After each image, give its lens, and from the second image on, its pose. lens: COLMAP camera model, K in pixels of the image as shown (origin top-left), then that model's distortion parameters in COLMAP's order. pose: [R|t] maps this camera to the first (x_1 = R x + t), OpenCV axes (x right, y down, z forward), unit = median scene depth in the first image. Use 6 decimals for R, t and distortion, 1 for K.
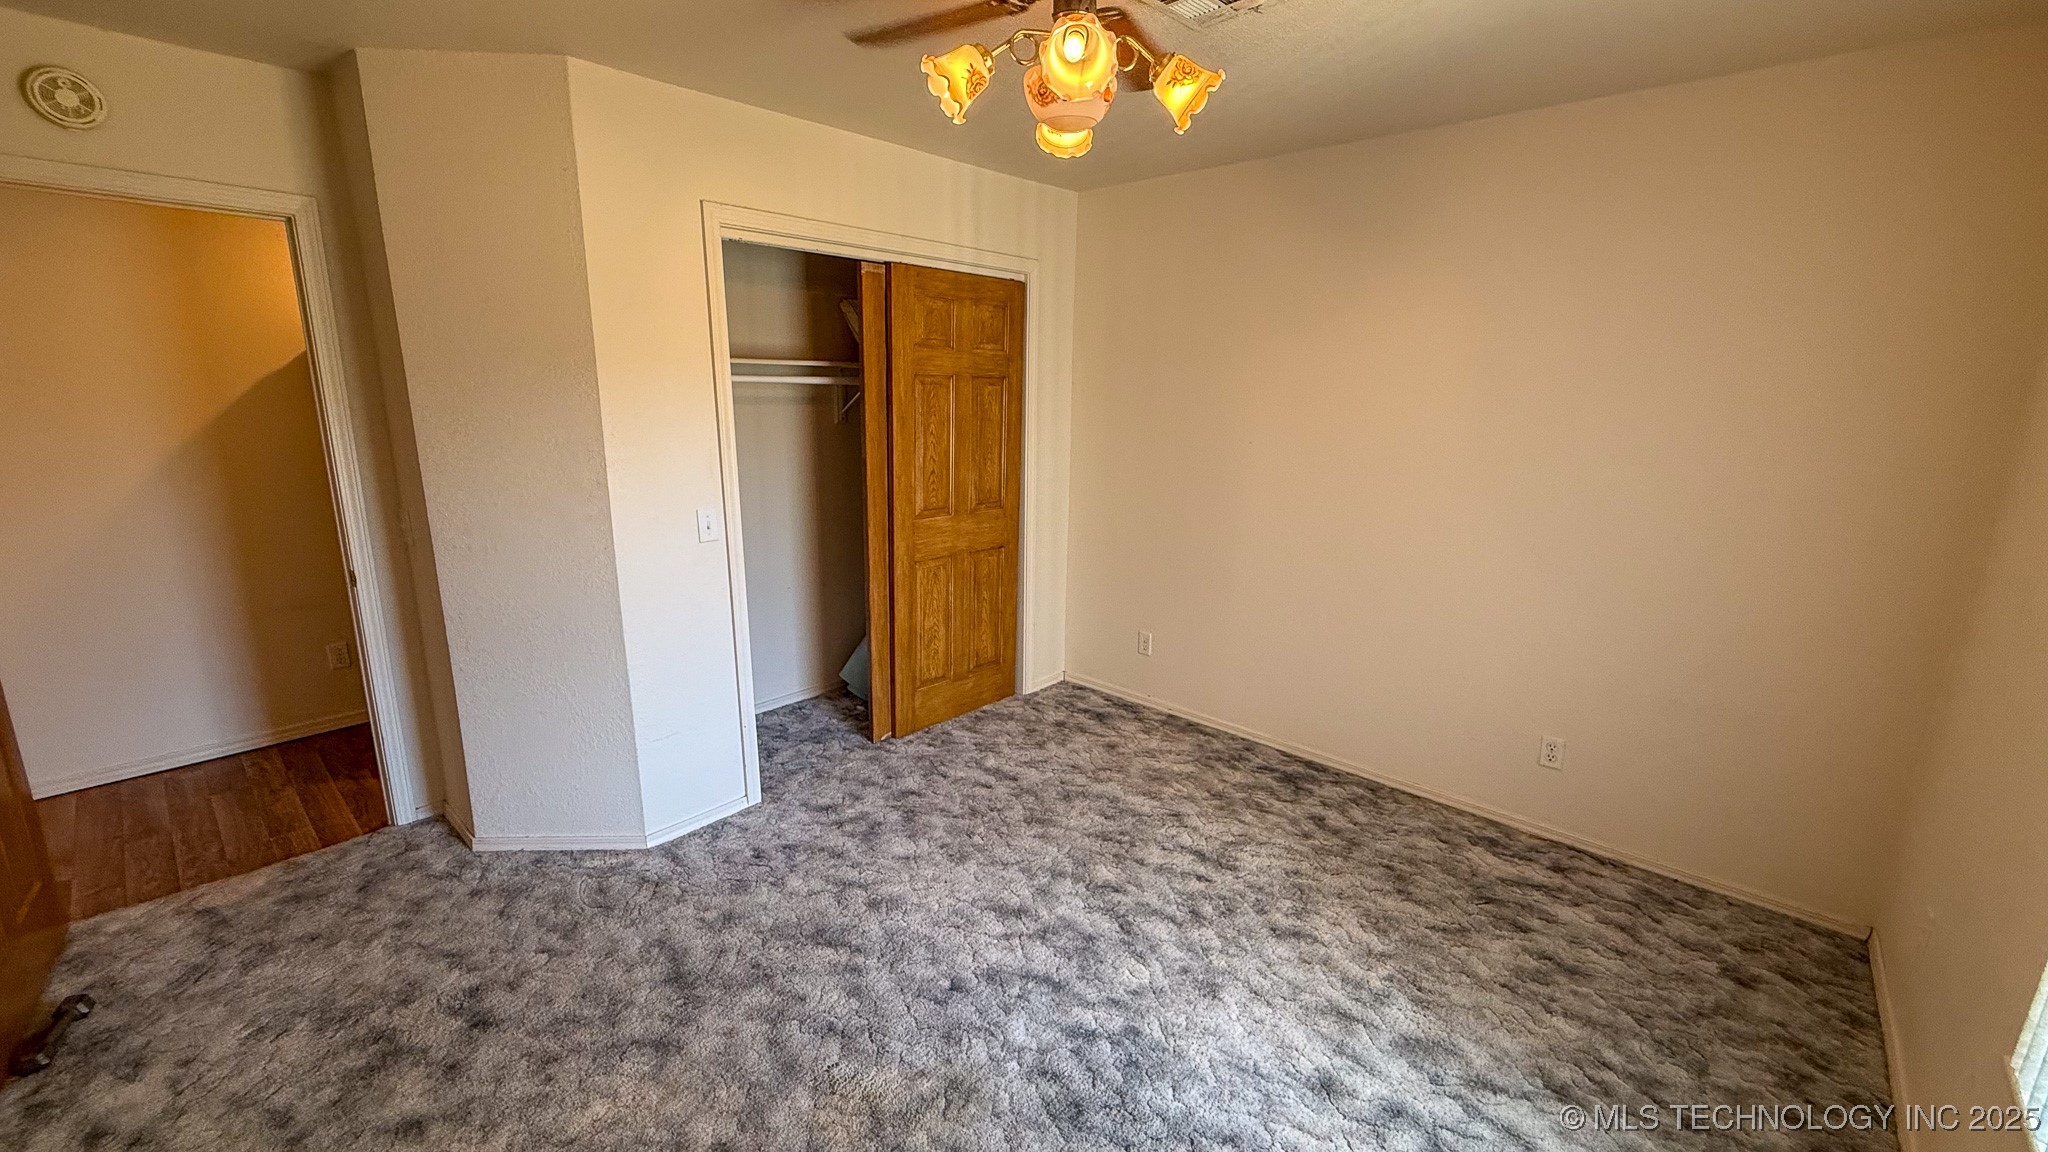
lens RADIAL K [[815.9, 0, 1027.7], [0, 815.9, 587.9], [0, 0, 1]] dist [-0.001740, 0.000560]
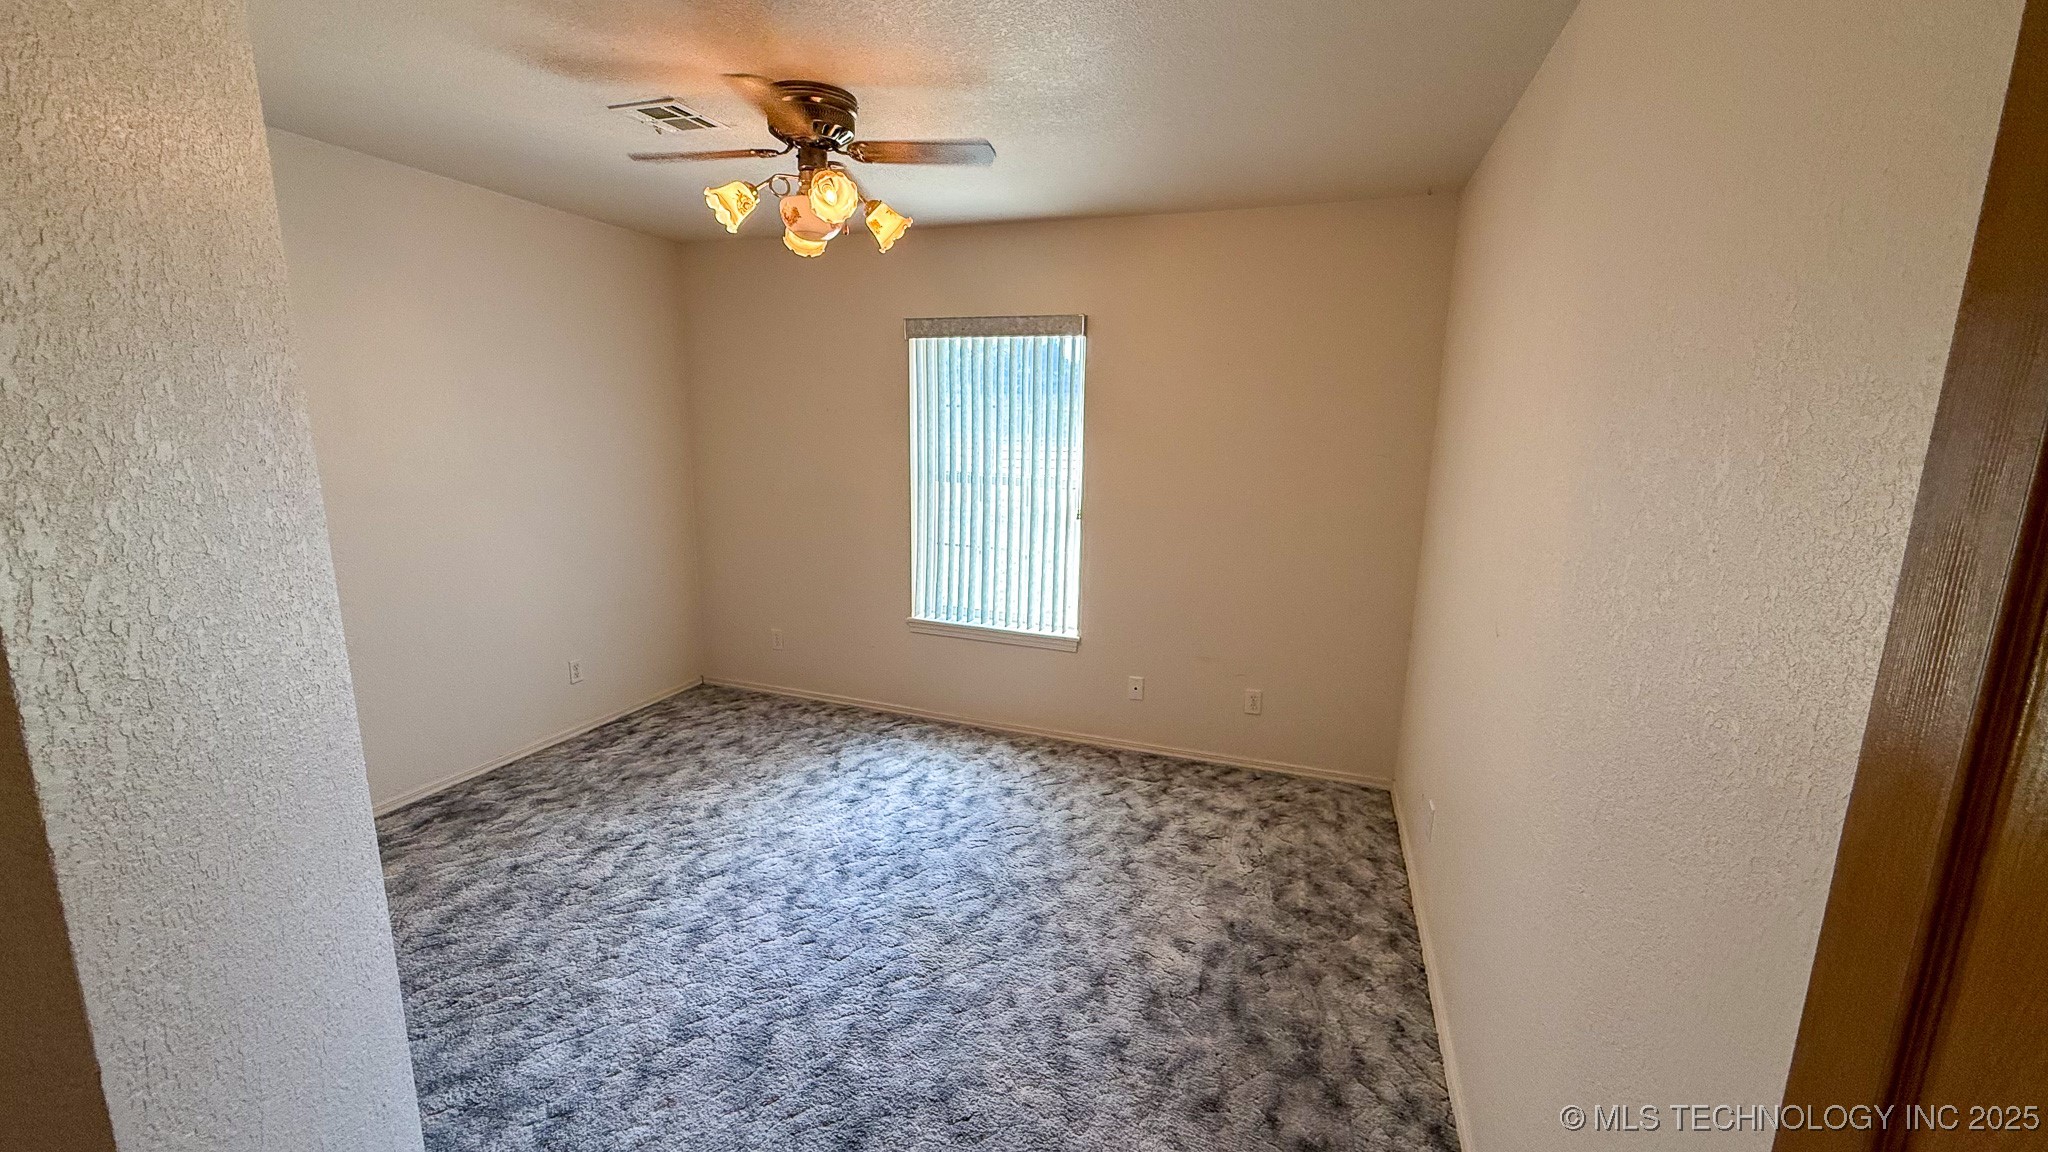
lens RADIAL K [[815.9, 0, 1022.5], [0, 815.9, 587.4], [0, 0, 1]] dist [-0.001740, 0.000560]
pose [[-0.384468, -0.207863, 0.899432, -0.970545], [0.198582, 0.932886, 0.300480, -0.218304], [-0.901526, 0.294136, -0.317387, 0.822501]]
